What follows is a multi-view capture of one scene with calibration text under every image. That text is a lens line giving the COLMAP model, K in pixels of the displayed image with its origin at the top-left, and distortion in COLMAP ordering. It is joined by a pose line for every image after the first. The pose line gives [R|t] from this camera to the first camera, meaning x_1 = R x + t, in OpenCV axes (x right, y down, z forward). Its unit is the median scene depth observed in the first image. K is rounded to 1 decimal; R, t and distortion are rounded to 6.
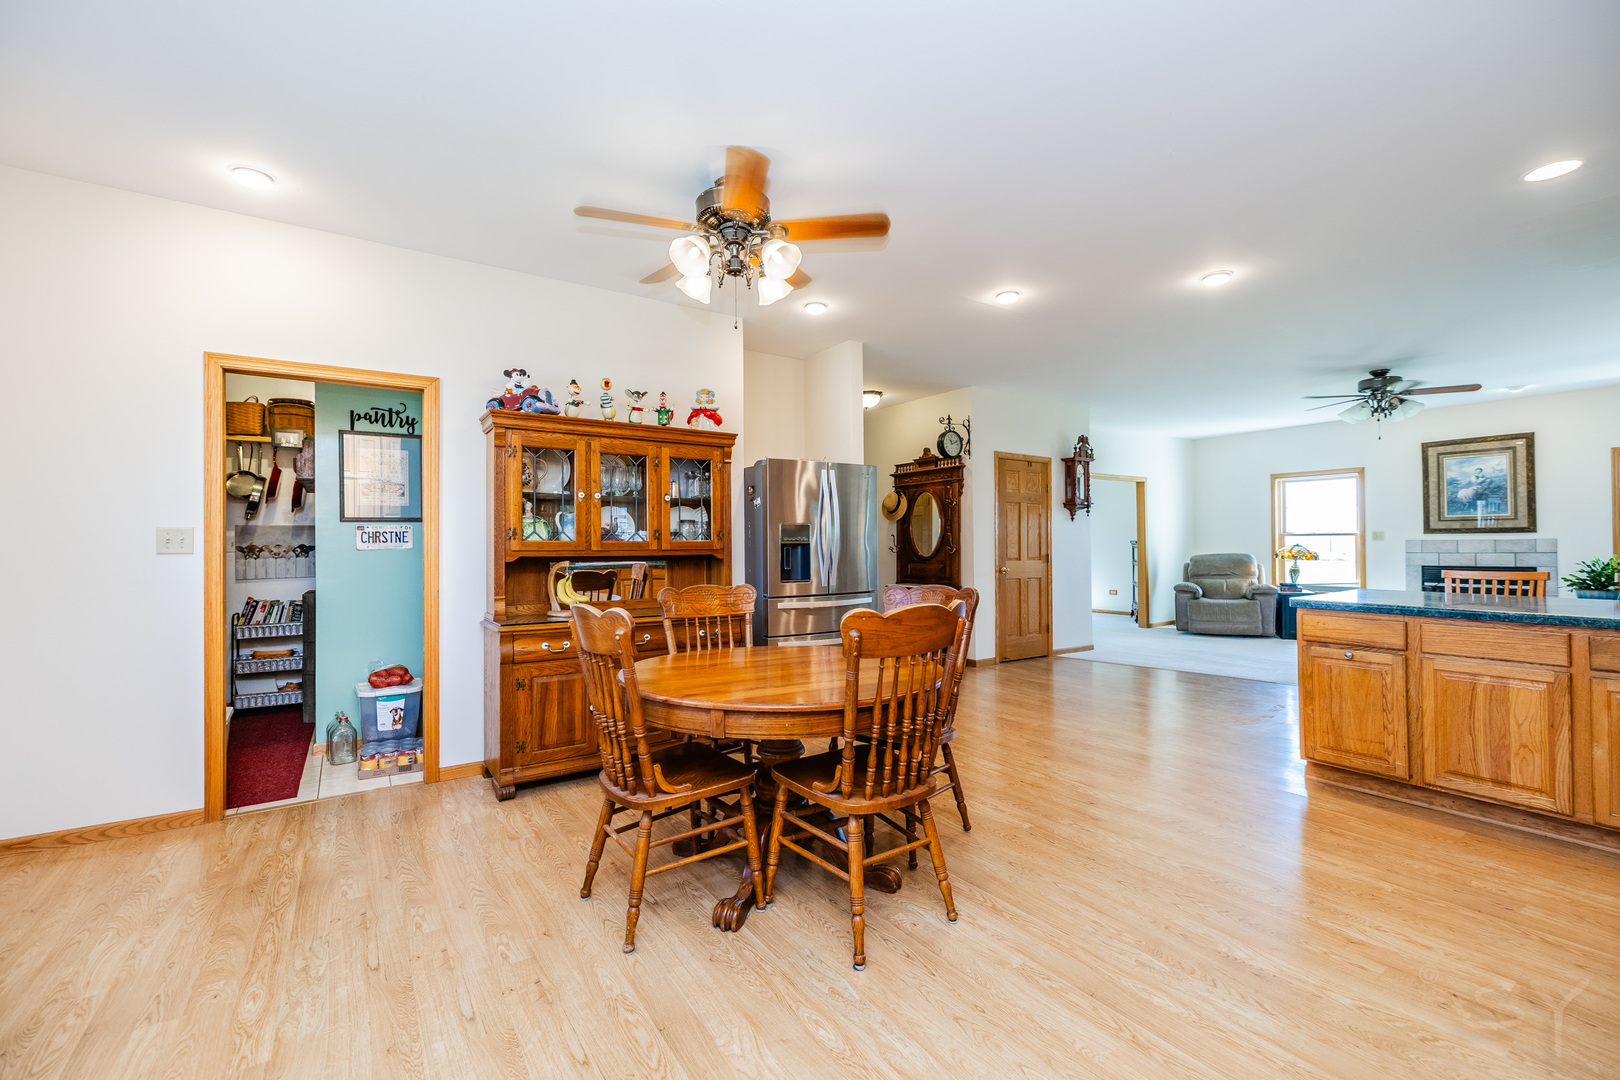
lens RADIAL K [[670.7, 0, 805.4], [0, 670.7, 537.3], [0, 0, 1]] dist [-0.000548, -0.000089]
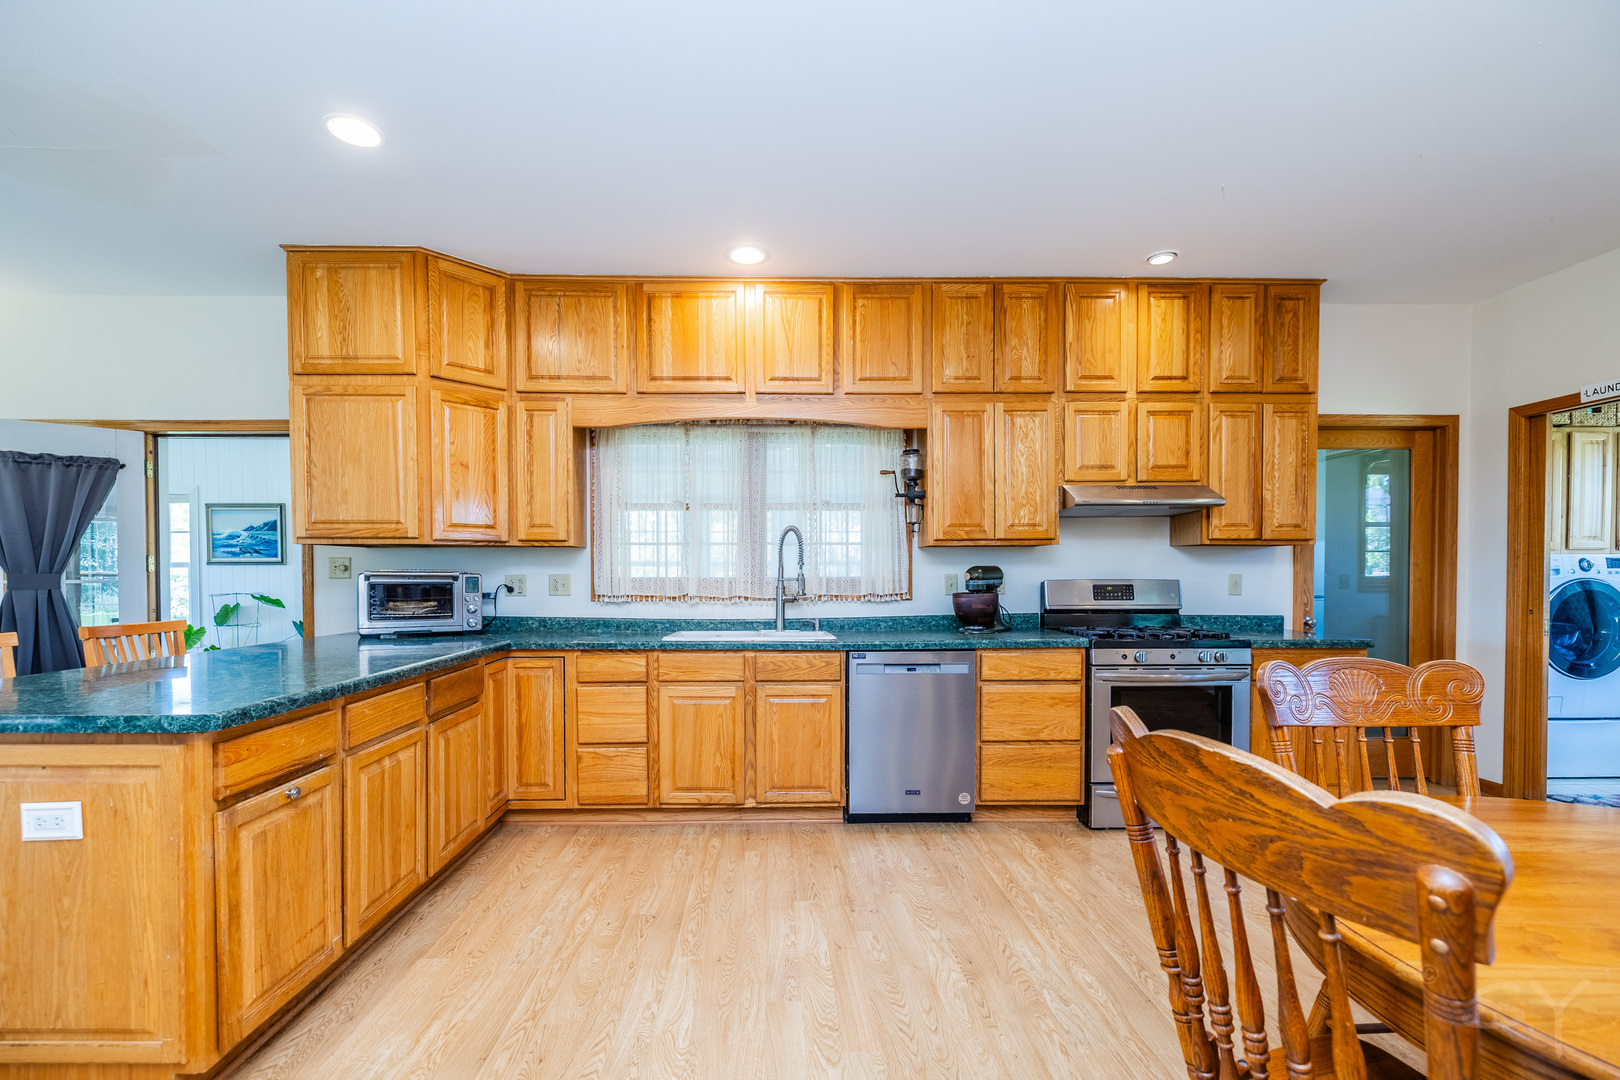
lens RADIAL K [[701.6, 0, 783.3], [0, 701.6, 586.9], [0, 0, 1]] dist [0.000610, -0.000059]
pose [[-0.842288, -0.002405, 0.539023, 0.075690], [0.002276, 0.999965, 0.008019, 0.002986], [-0.539024, 0.007982, -0.842253, 0.537864]]
